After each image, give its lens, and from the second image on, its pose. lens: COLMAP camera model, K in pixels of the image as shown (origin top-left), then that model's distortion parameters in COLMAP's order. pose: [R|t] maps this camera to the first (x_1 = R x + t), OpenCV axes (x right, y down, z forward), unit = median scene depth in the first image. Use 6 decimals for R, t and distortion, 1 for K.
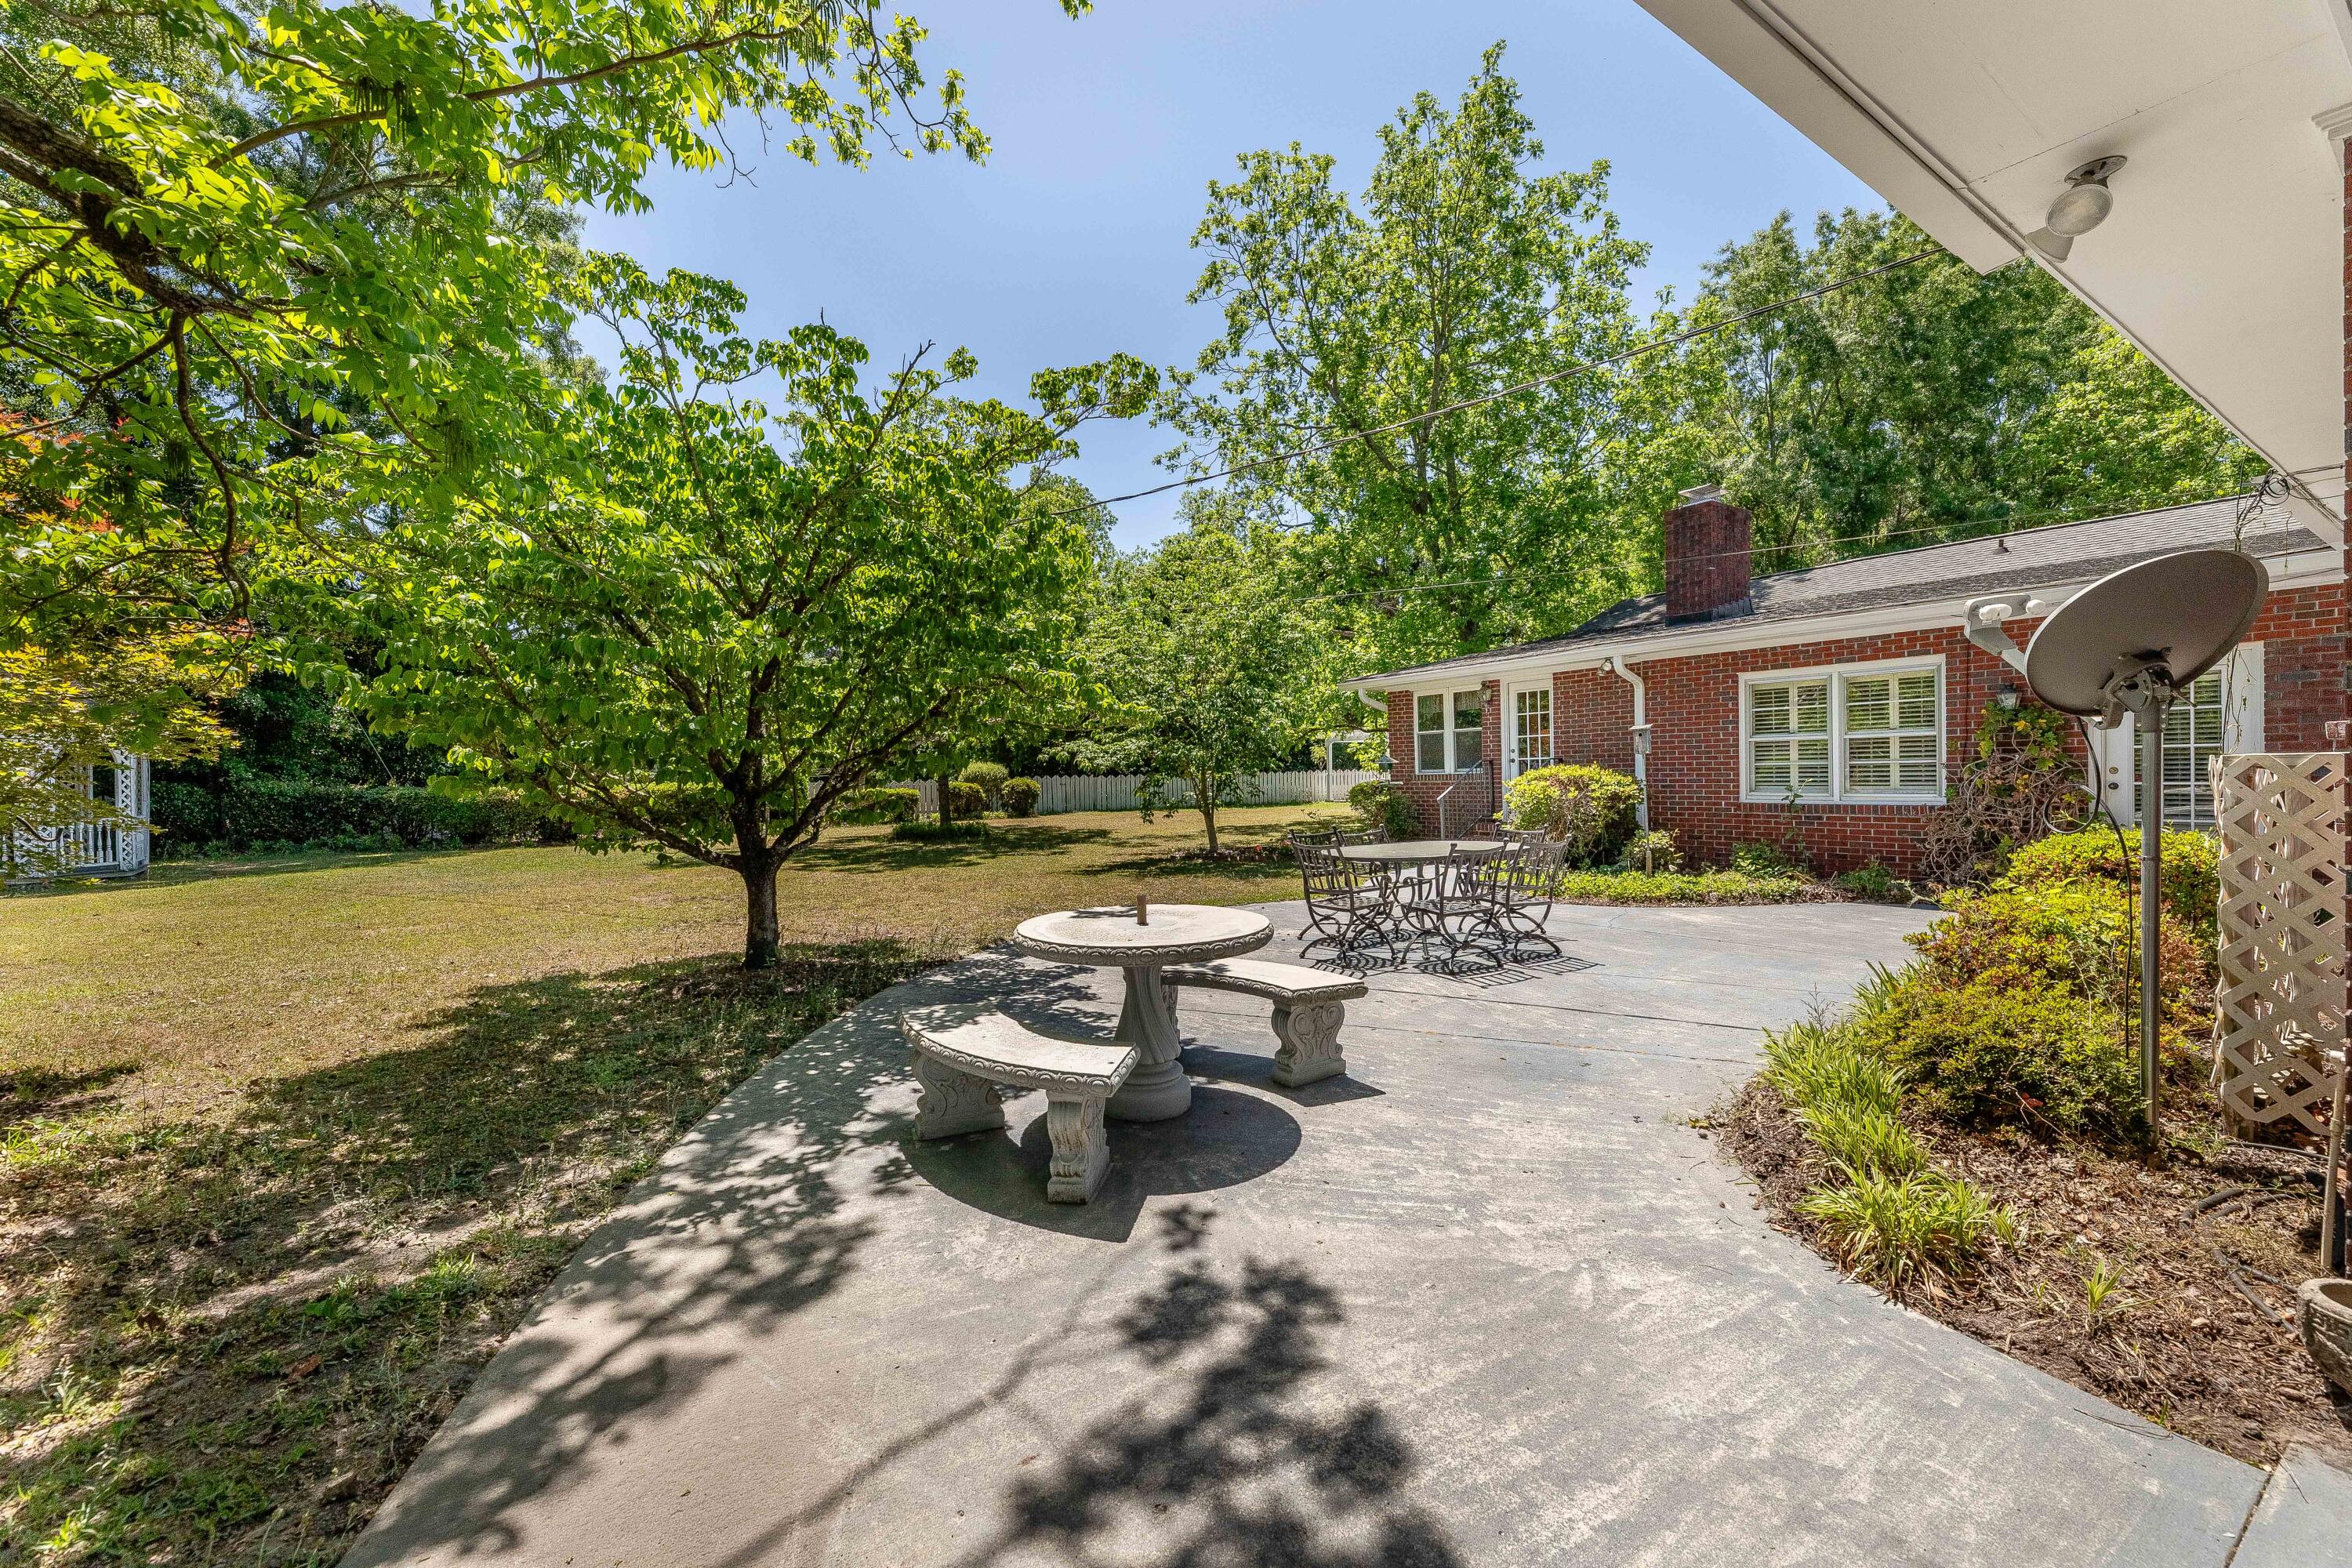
lens RADIAL K [[952.0, 0, 1175.8], [0, 952.0, 790.7], [0, 0, 1]] dist [0.001319, 0.000170]
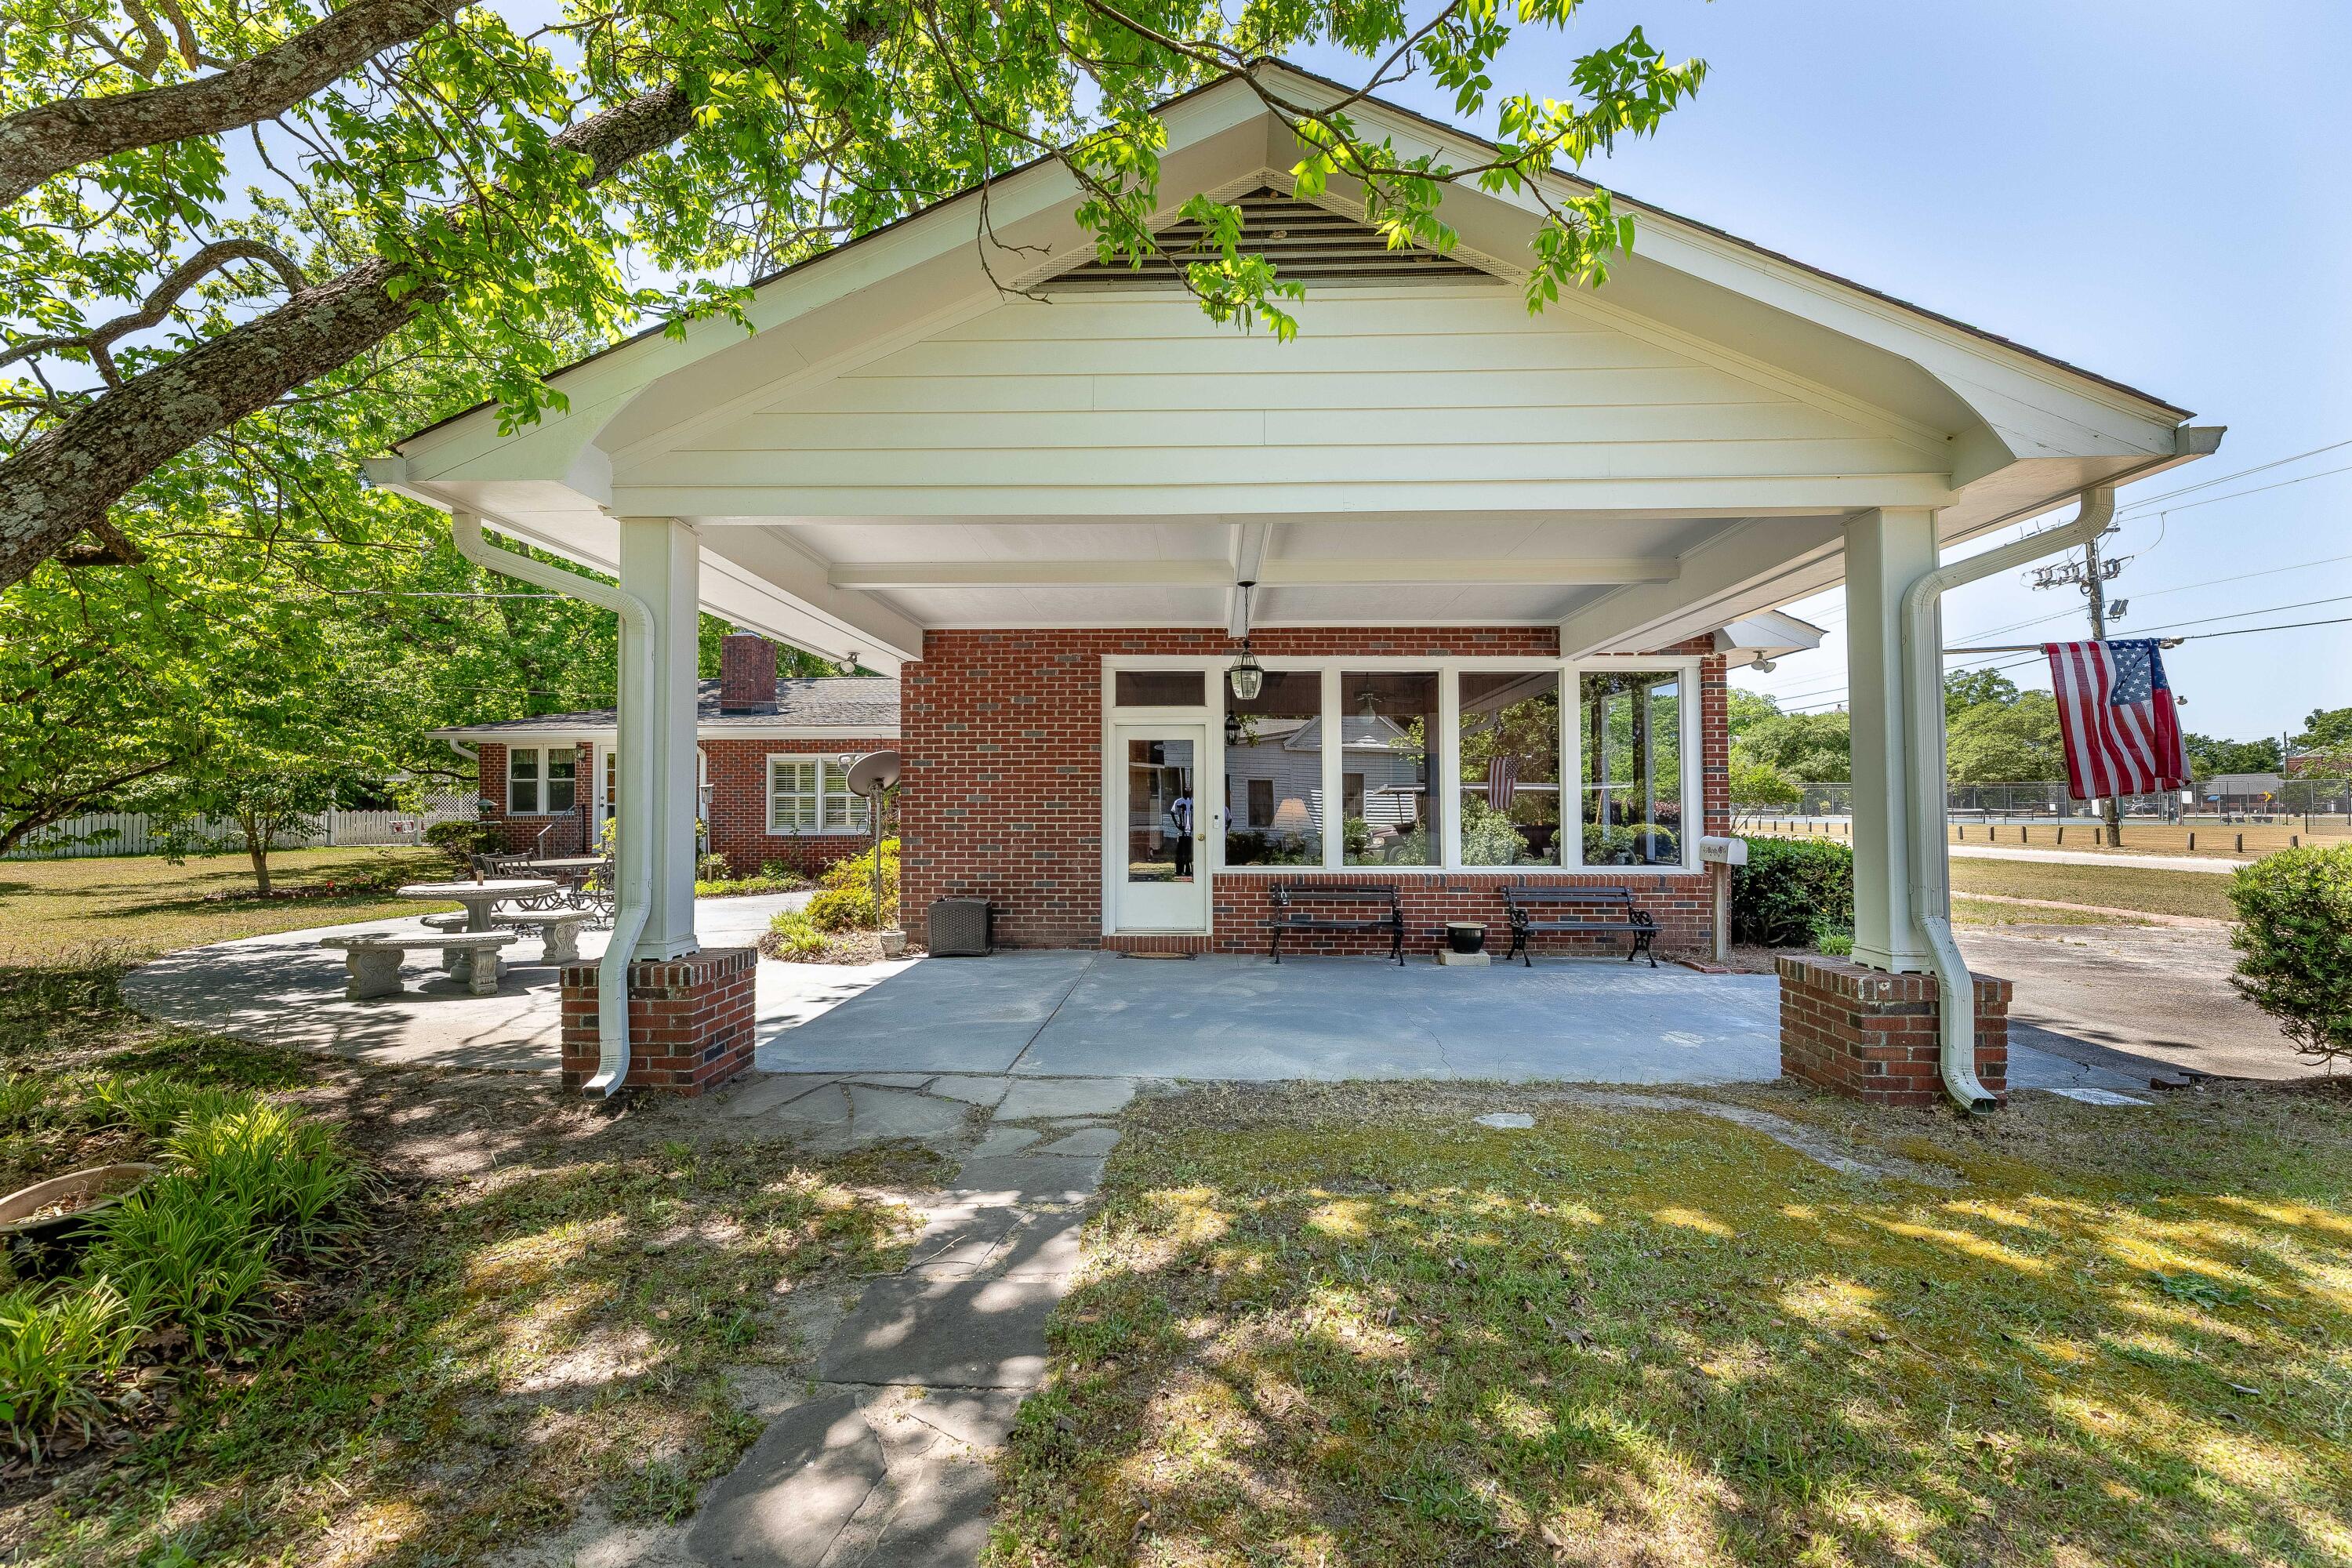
lens RADIAL K [[952.0, 0, 1175.8], [0, 952.0, 790.7], [0, 0, 1]] dist [0.001319, 0.000170]
pose [[0.592229, 0.033467, 0.805075, -0.287157], [0.005788, 0.998935, -0.045784, 0.015298], [-0.805749, 0.031774, 0.591404, -0.498030]]
